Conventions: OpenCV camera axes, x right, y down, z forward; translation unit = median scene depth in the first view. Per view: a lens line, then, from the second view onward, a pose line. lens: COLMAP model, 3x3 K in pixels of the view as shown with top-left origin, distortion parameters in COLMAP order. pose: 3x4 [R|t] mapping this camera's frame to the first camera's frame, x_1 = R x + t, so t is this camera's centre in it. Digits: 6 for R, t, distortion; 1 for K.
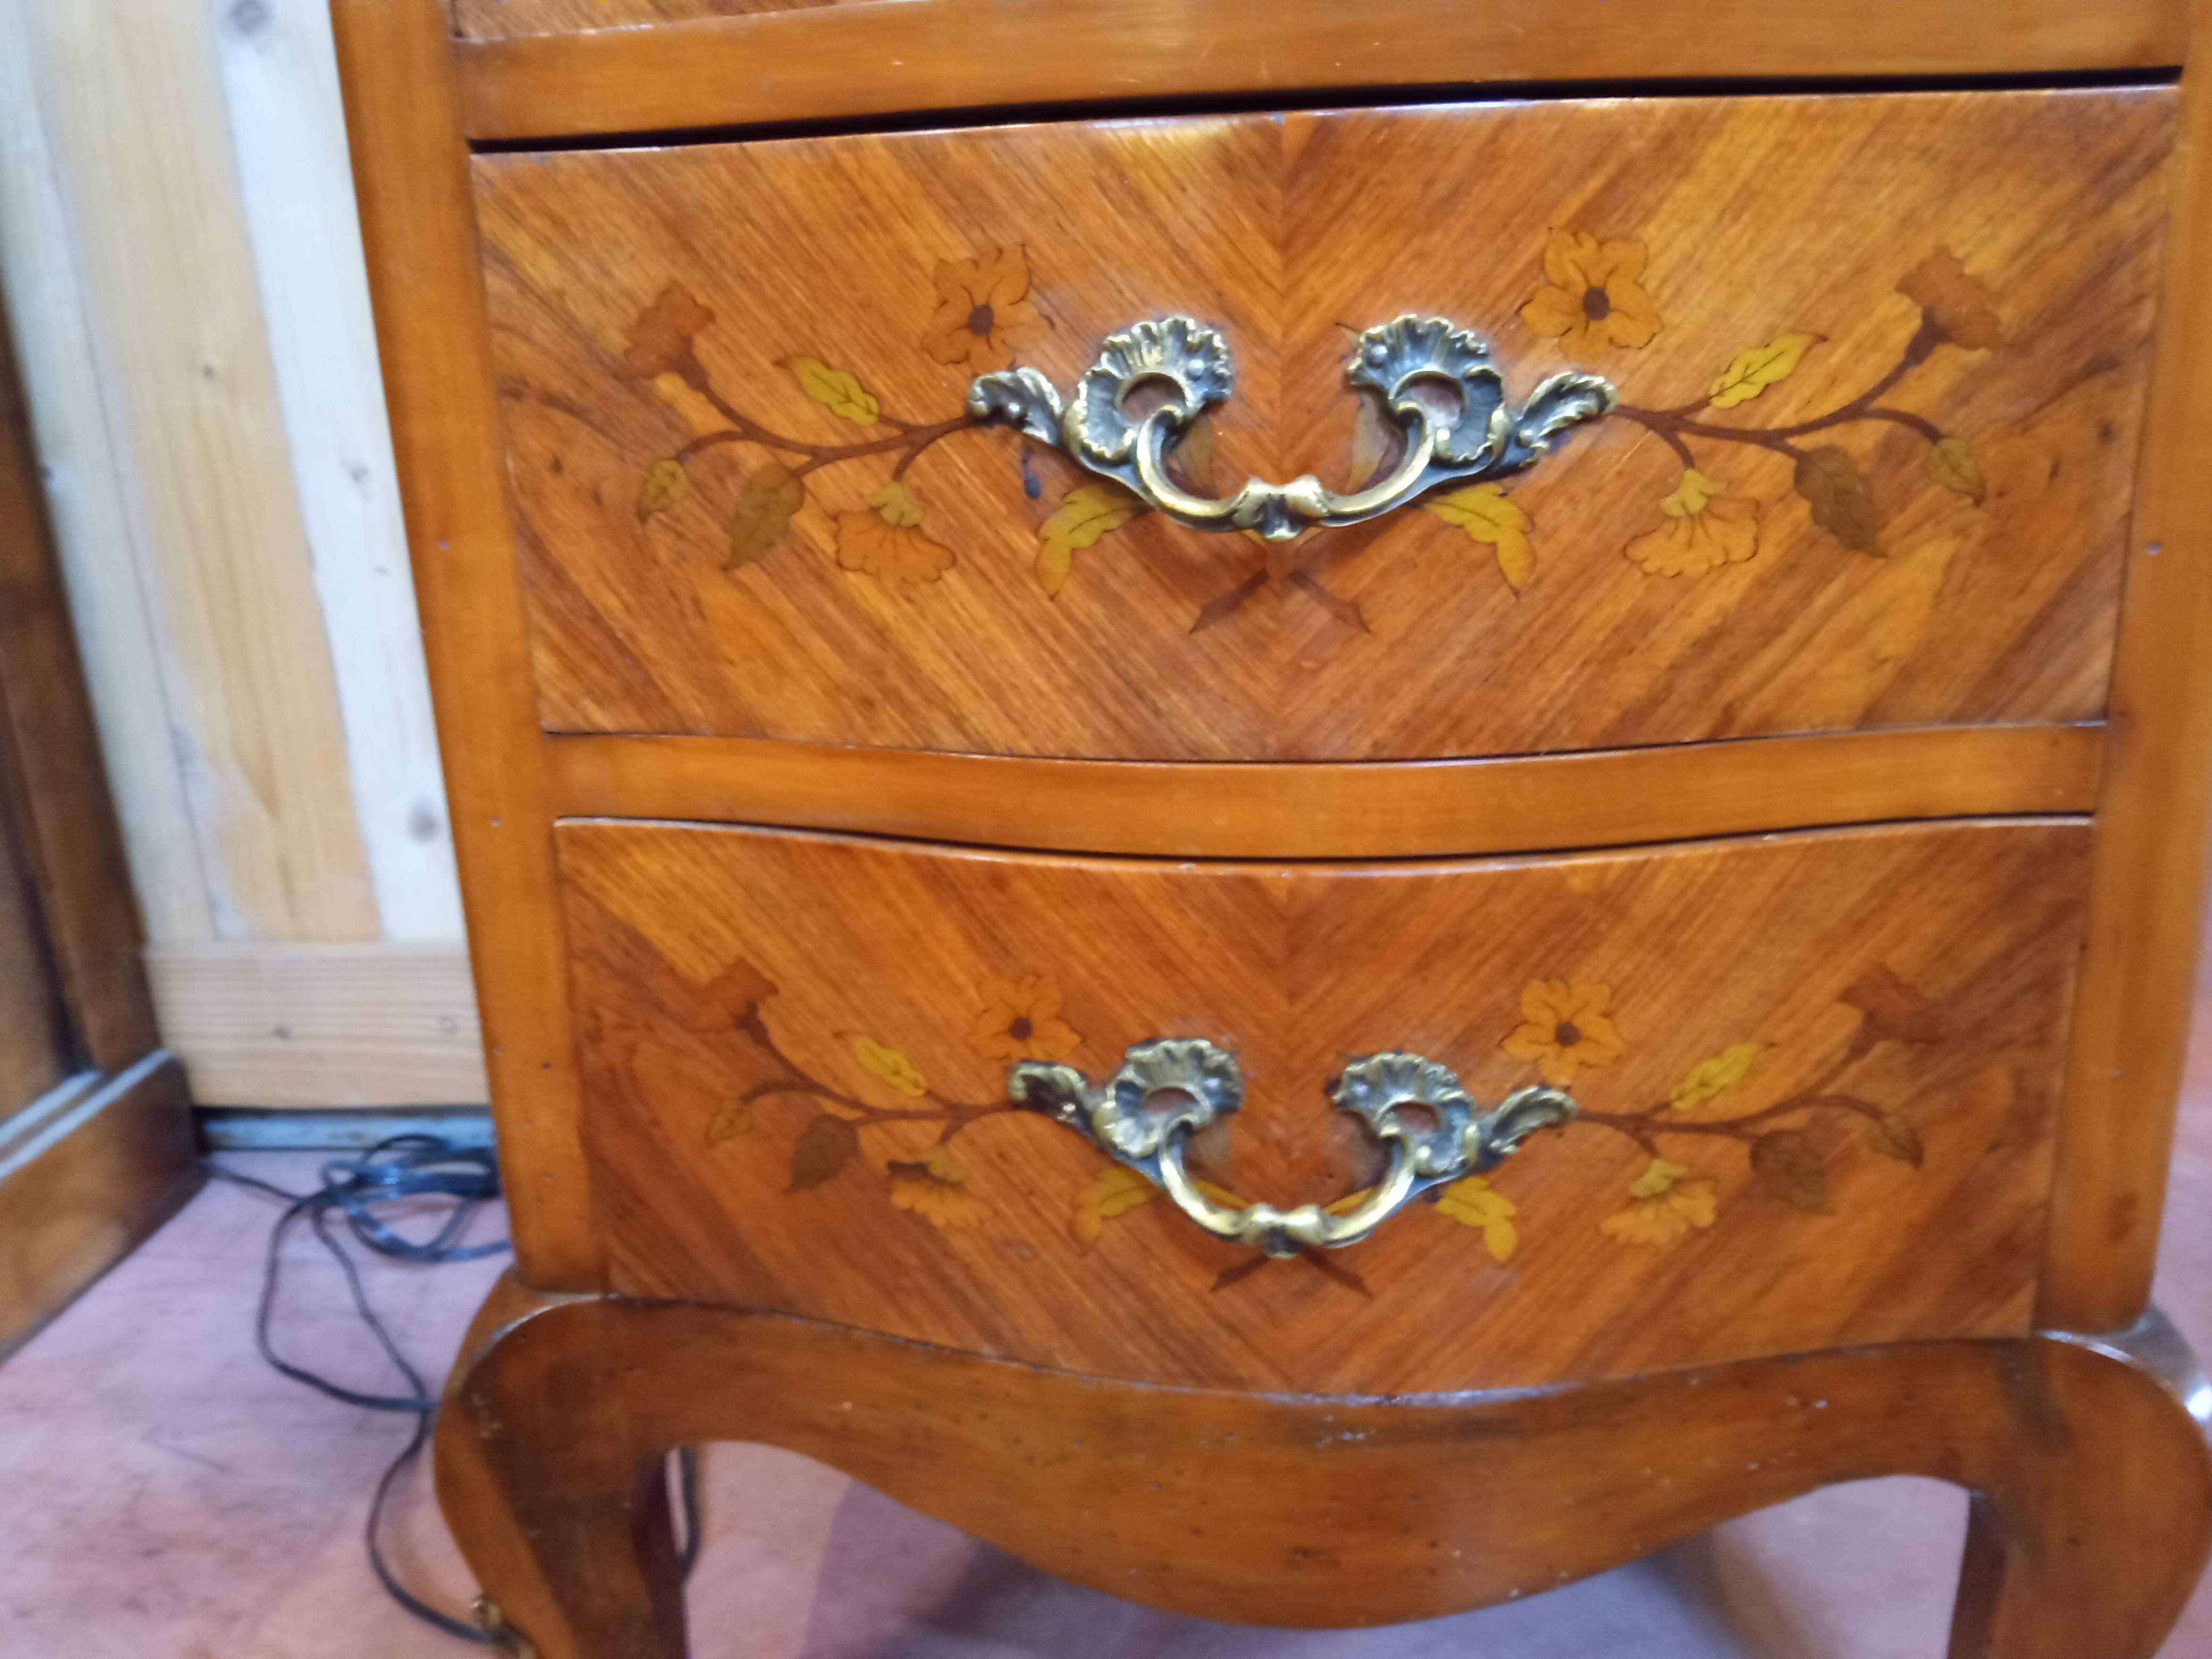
lens RADIAL K [[1812.4, 0, 1071.1], [0, 1812.4, 829.4], [0, 0, 1]] dist [0.068919, -0.116020]
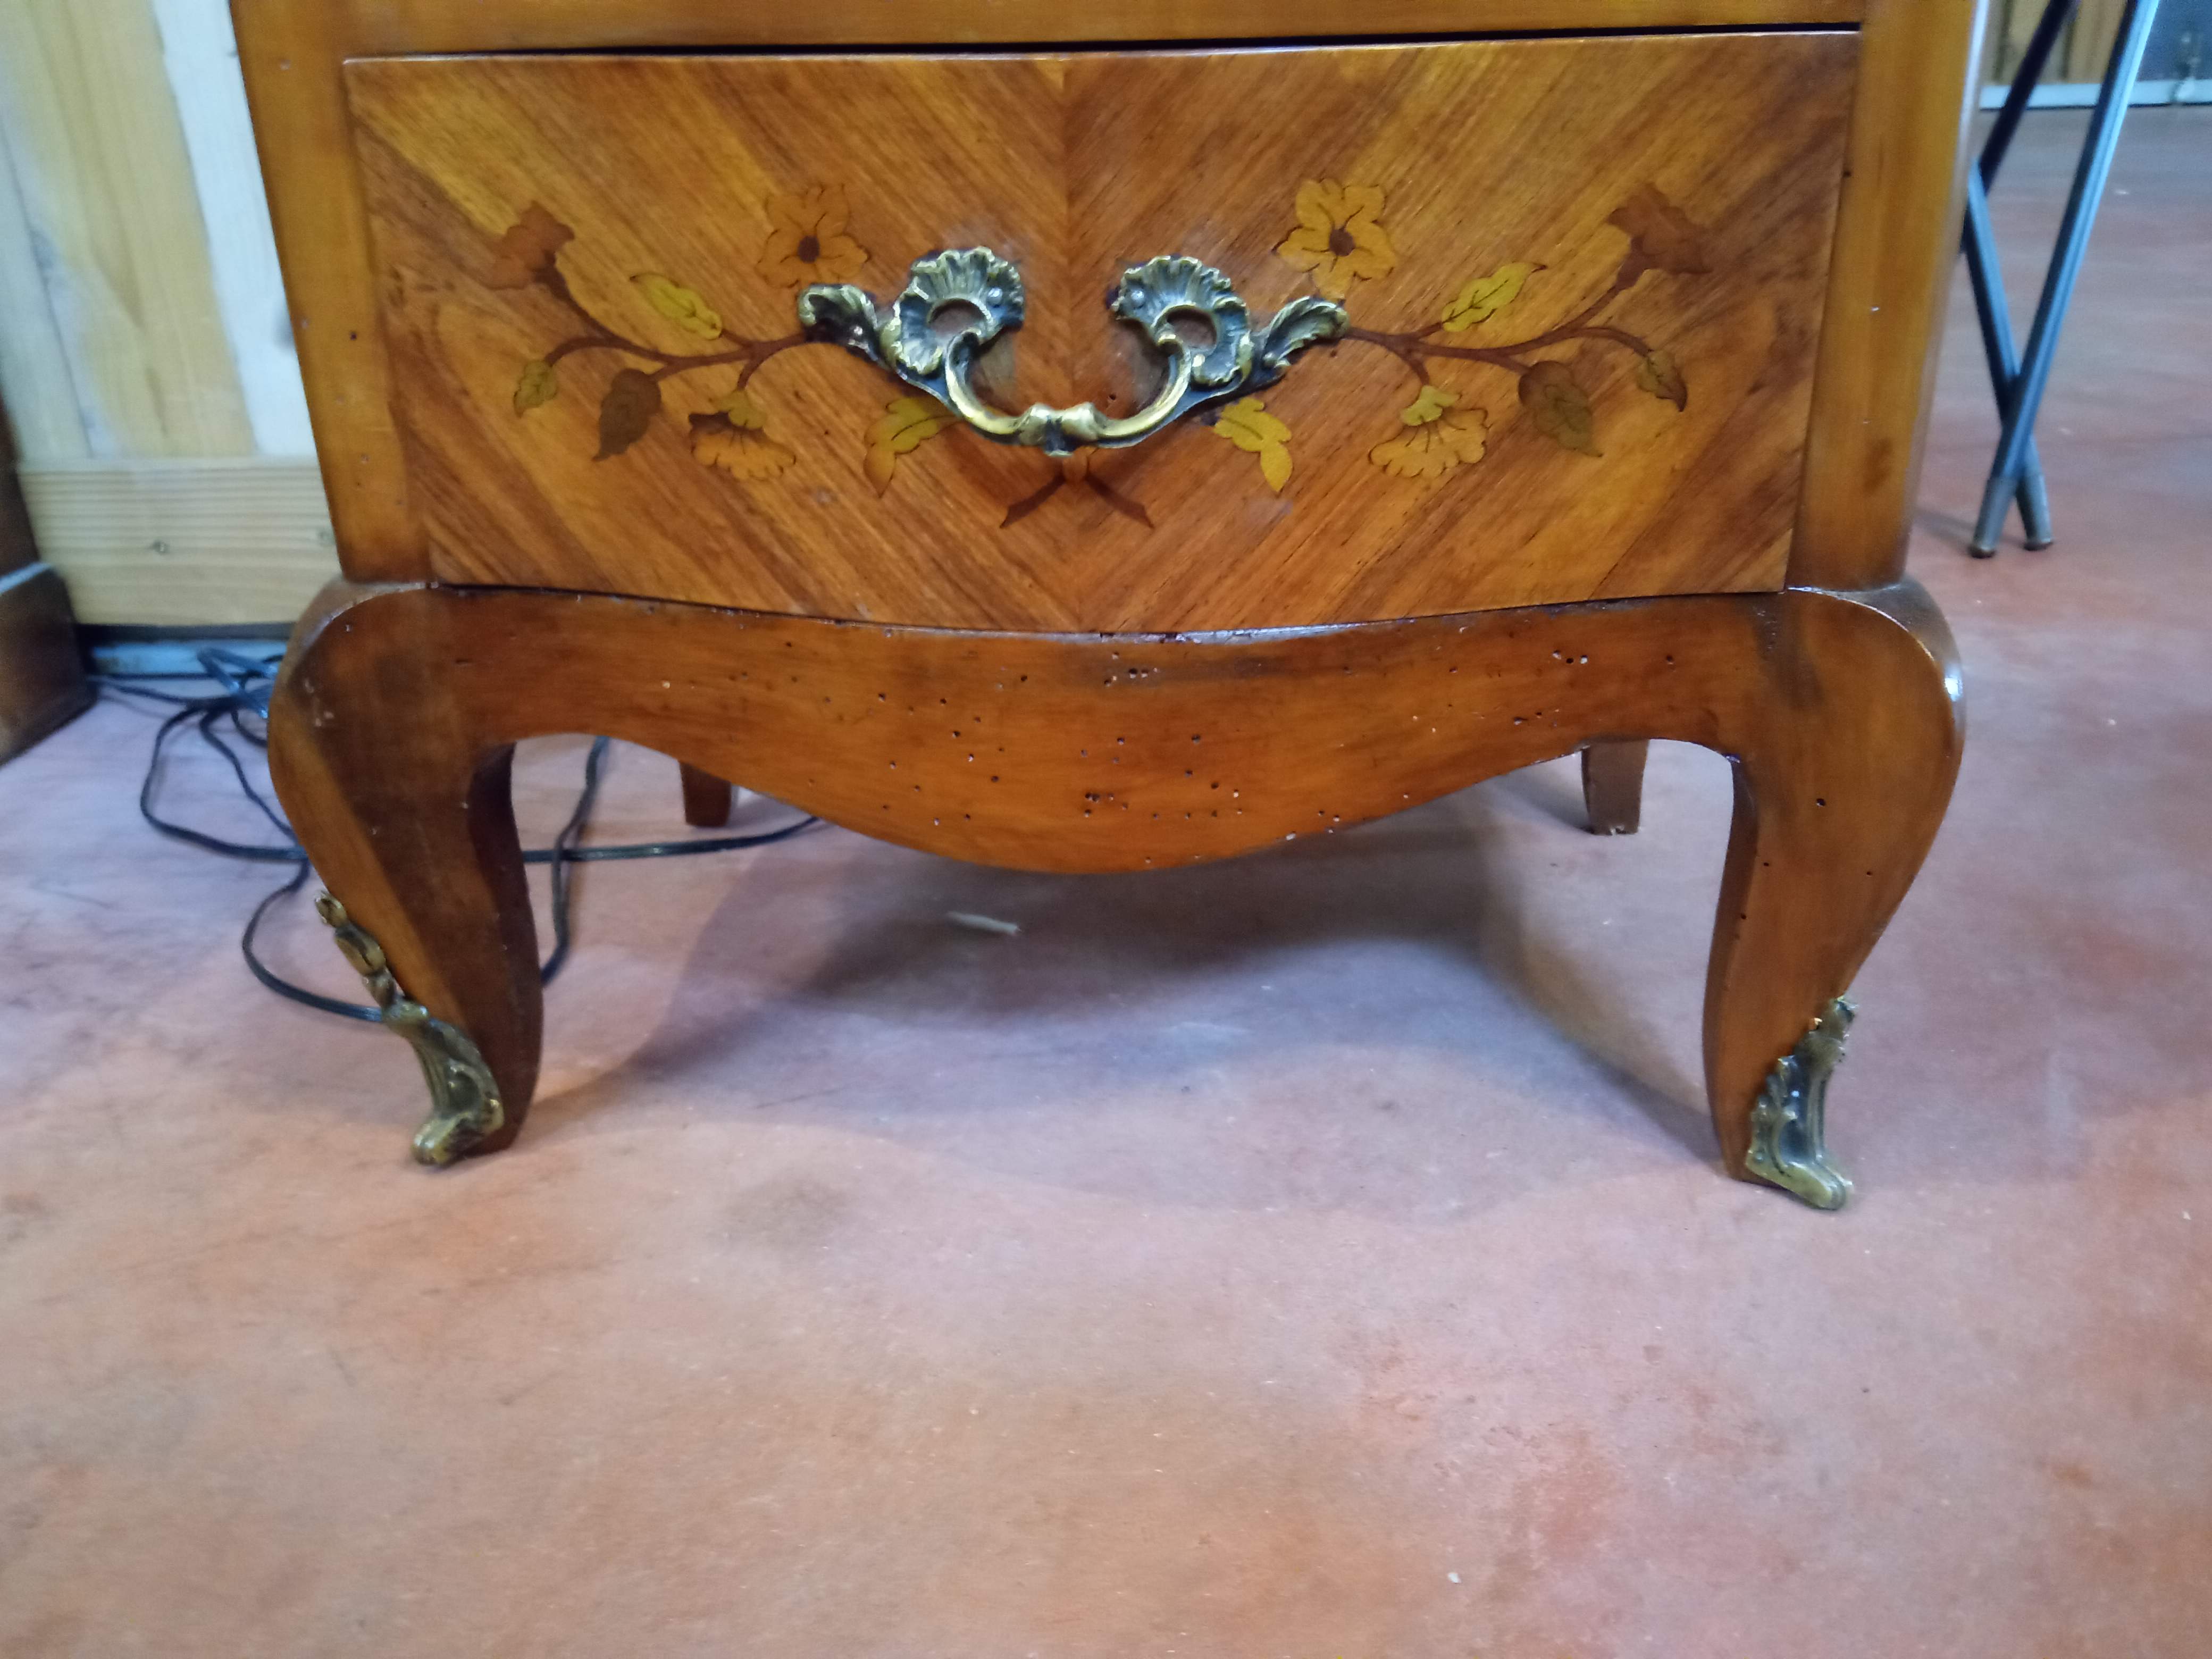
lens RADIAL K [[1812.4, 0, 1080.8], [0, 1812.4, 847.6], [0, 0, 1]] dist [0.068919, -0.116020]
pose [[0.999636, 0.002193, 0.026881, 0.091848], [-0.005732, 0.991191, 0.132315, 0.288621], [-0.026354, -0.132421, 0.990843, -0.050811]]
